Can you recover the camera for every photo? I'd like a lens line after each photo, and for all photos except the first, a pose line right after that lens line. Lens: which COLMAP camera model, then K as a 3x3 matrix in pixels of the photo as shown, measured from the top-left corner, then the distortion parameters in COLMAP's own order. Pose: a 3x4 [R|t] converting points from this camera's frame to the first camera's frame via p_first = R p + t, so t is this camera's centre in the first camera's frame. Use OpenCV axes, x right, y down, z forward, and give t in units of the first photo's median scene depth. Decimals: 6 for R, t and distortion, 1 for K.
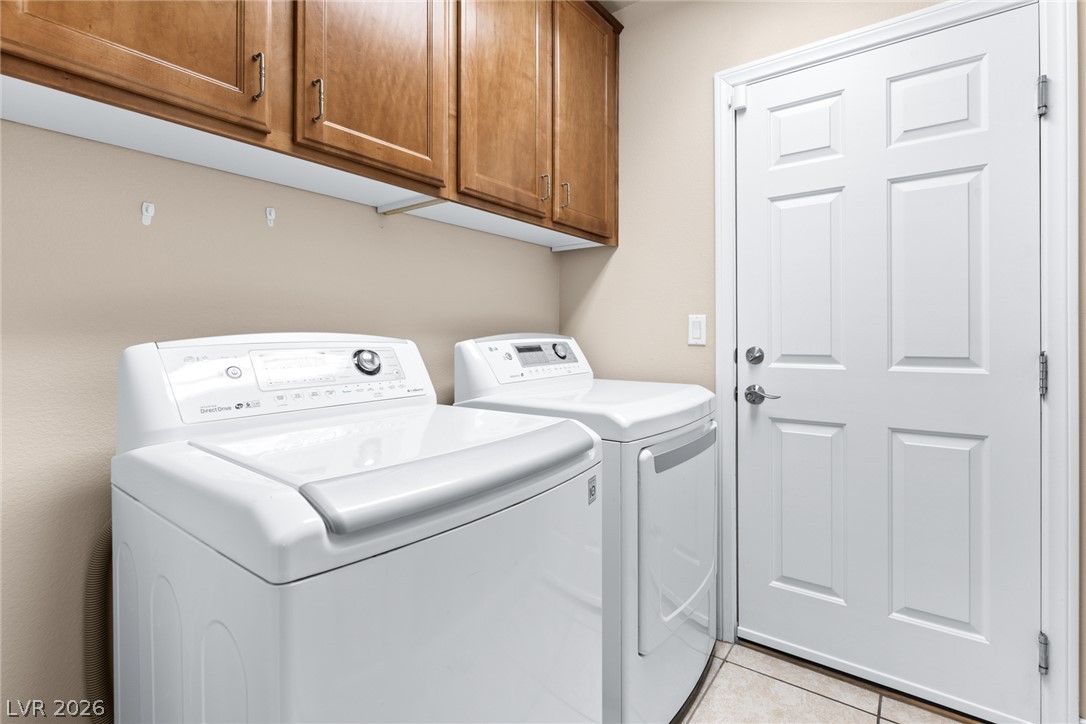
lens RADIAL K [[530.6, 0, 540.9], [0, 530.6, 336.0], [0, 0, 1]] dist [-0.000279, -0.000154]
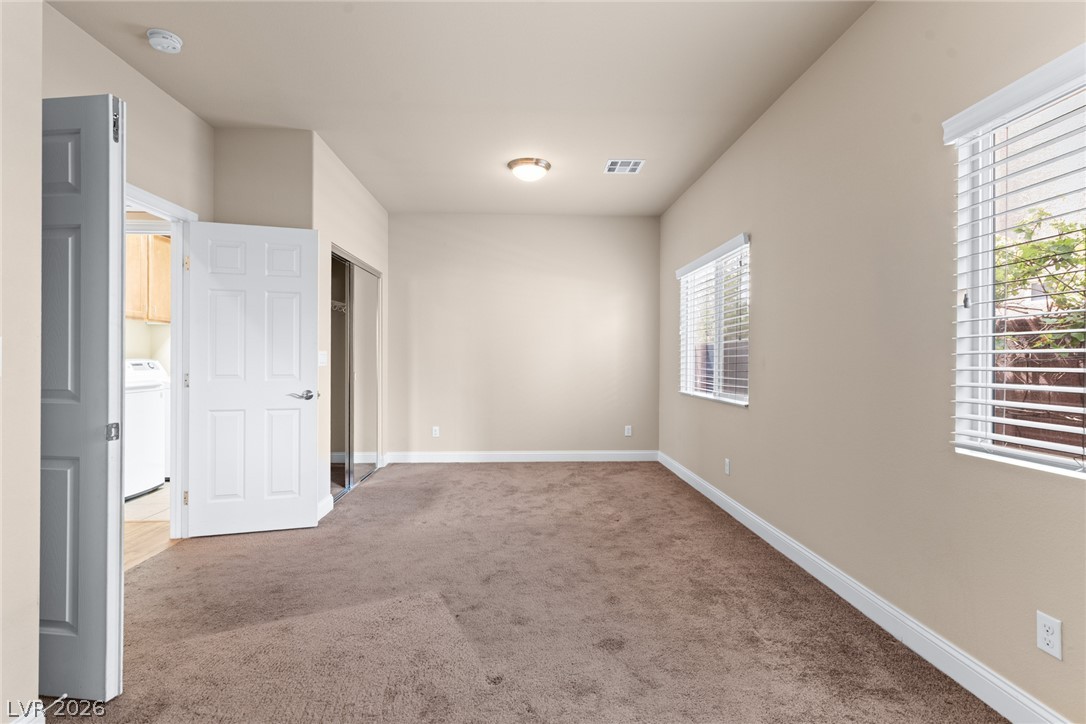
lens RADIAL K [[497.2, 0, 541.5], [0, 497.2, 359.0], [0, 0, 1]] dist [0.008275, -0.001568]
pose [[0.760968, 0.001643, 0.648788, -0.106174], [-0.001718, 0.999998, -0.000517, -0.006523], [-0.648788, -0.000721, 0.760969, -2.334985]]
